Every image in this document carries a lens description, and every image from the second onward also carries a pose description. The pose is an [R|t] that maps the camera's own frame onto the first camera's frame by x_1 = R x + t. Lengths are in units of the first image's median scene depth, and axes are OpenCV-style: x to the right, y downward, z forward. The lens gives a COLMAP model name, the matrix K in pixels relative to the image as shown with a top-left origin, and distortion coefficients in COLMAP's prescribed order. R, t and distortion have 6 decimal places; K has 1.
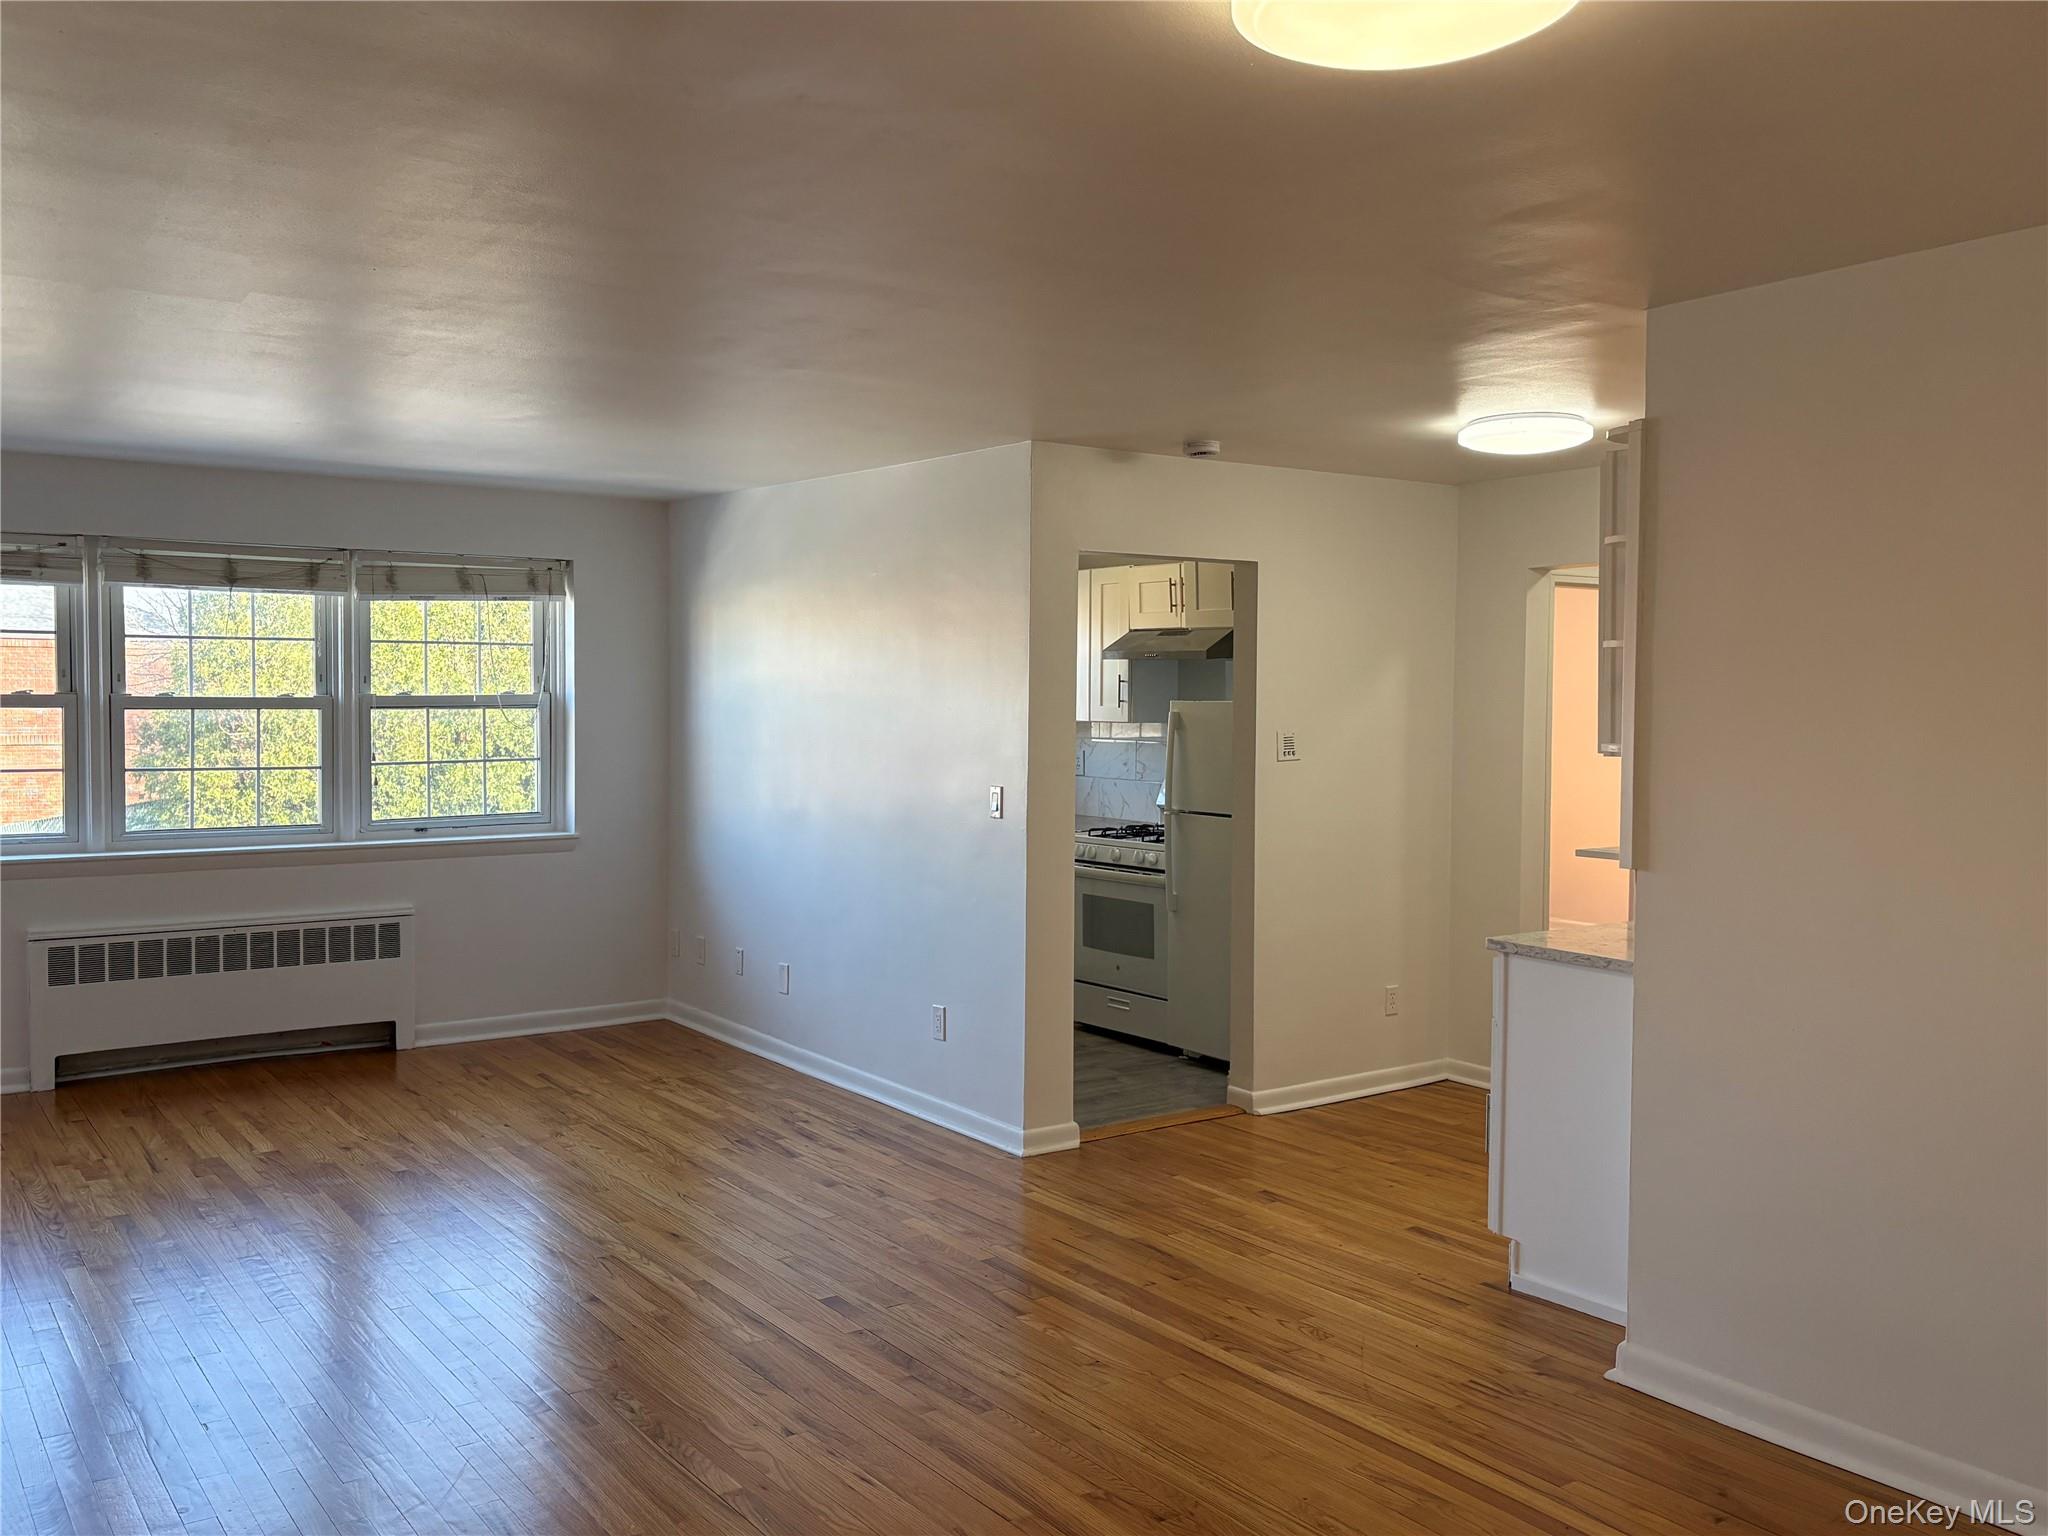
lens RADIAL K [[1729.8, 0, 1024.0], [0, 1729.8, 768.0], [0, 0, 1]] dist [0.016170, 0.012836]
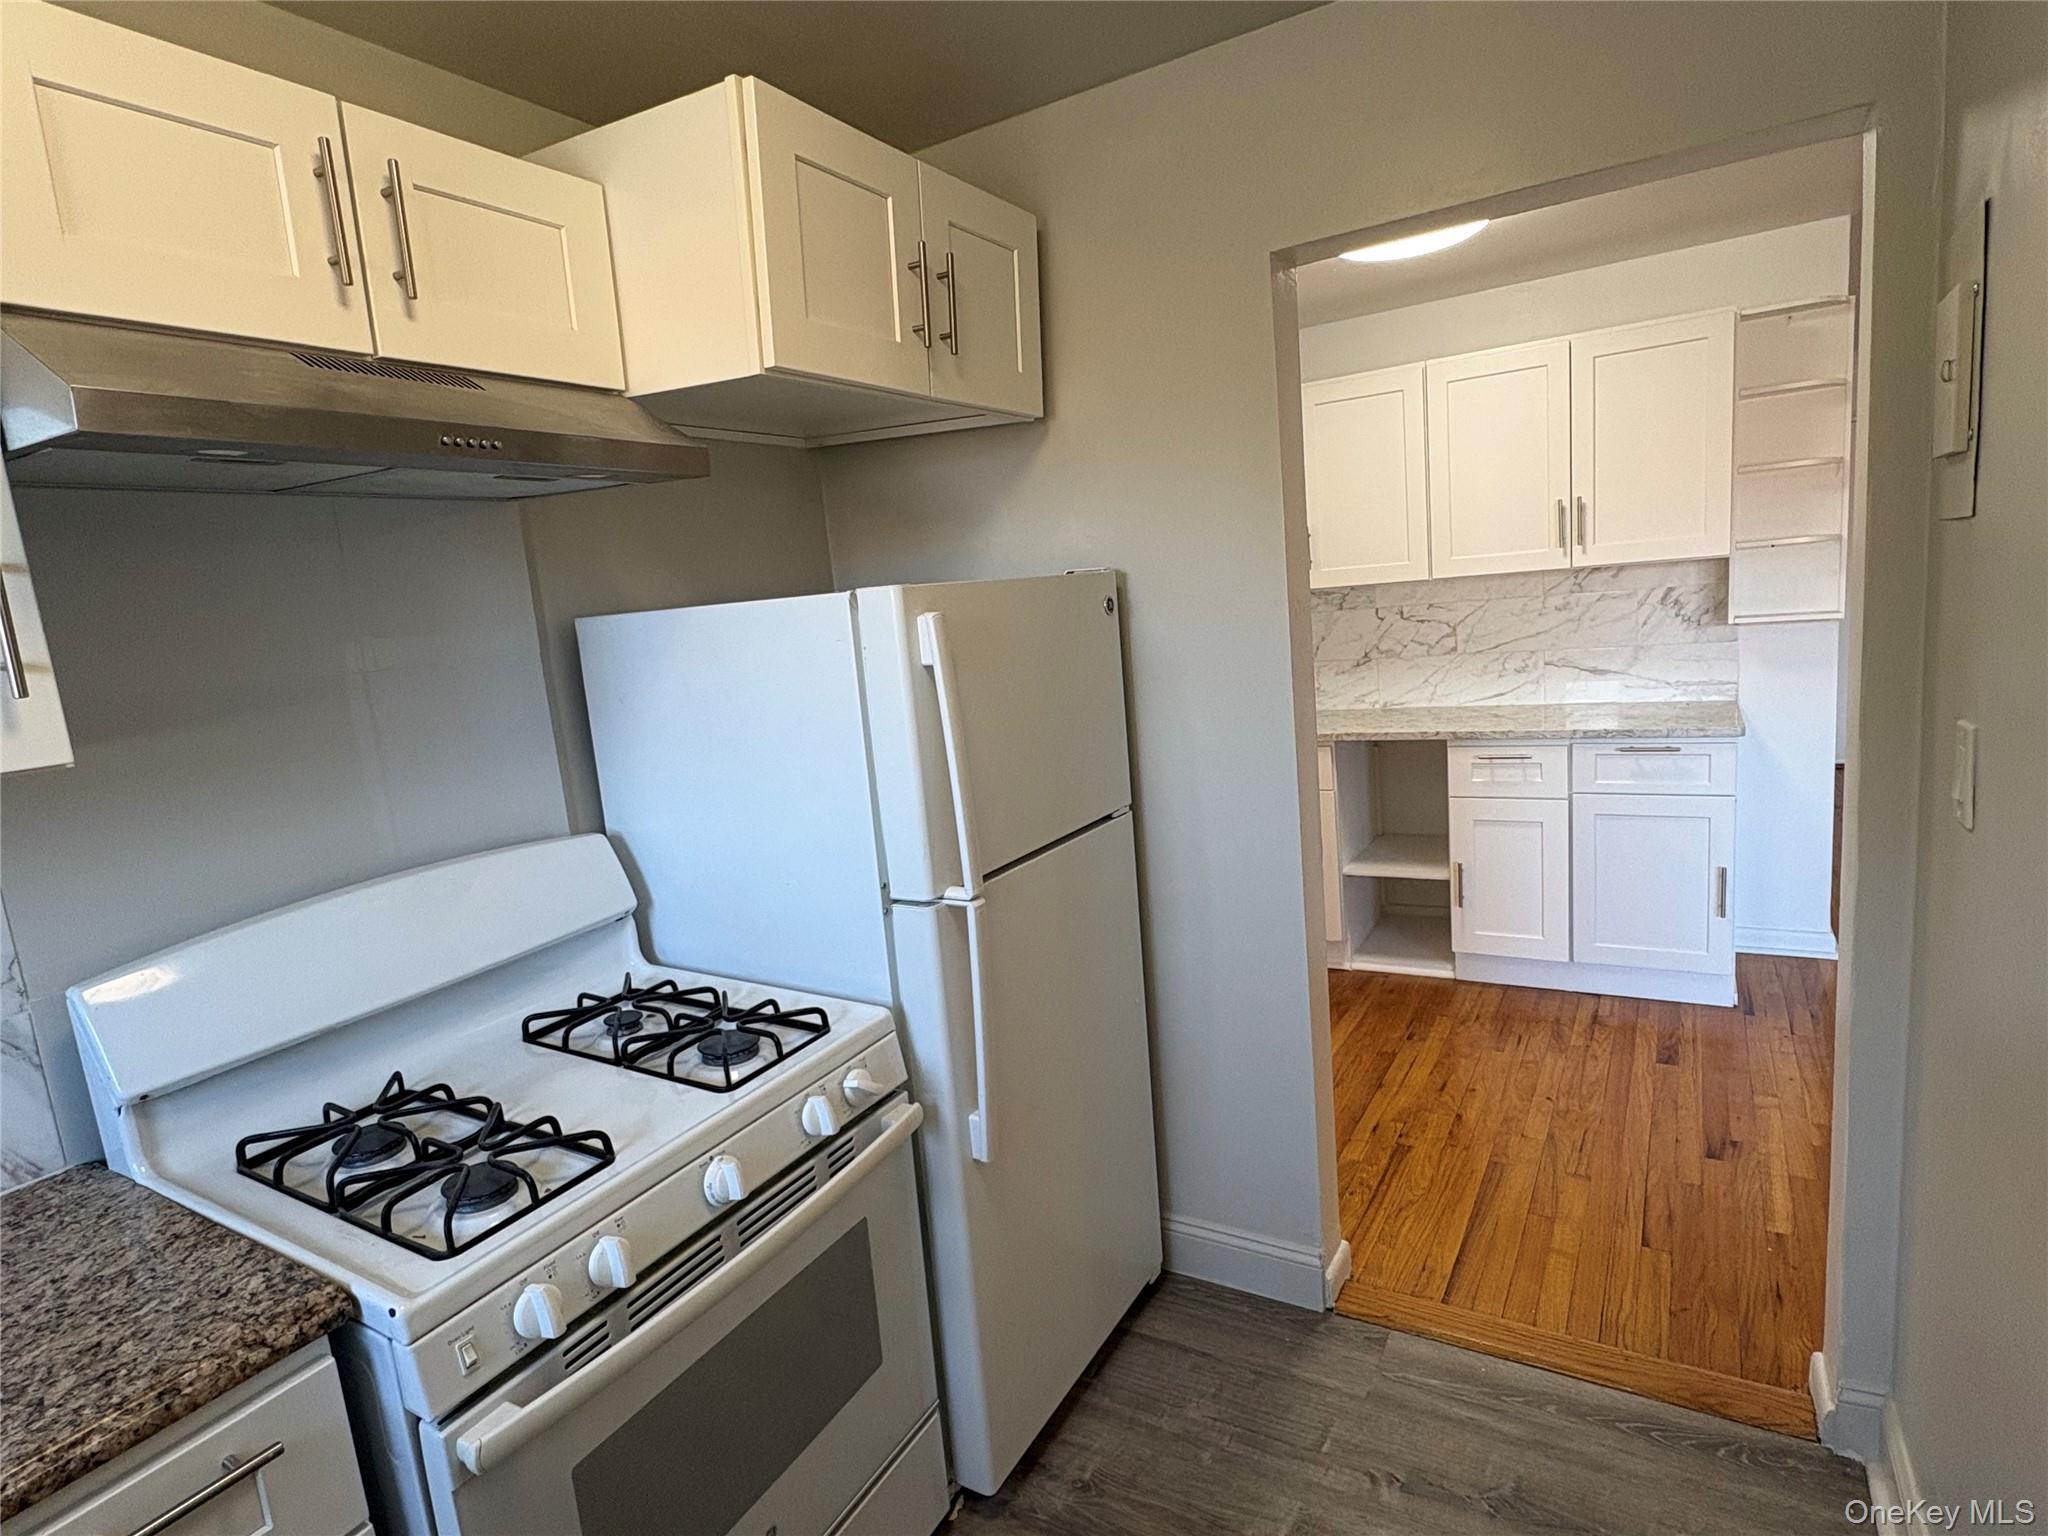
lens RADIAL K [[1109.9, 0, 1024.0], [0, 1109.9, 768.0], [0, 0, 1]] dist [0.004530, 0.000564]
pose [[-0.384948, -0.120785, 0.915001, -0.135144], [0.130201, 0.974378, 0.183400, -0.044391], [-0.913708, 0.189733, -0.359358, 1.070222]]
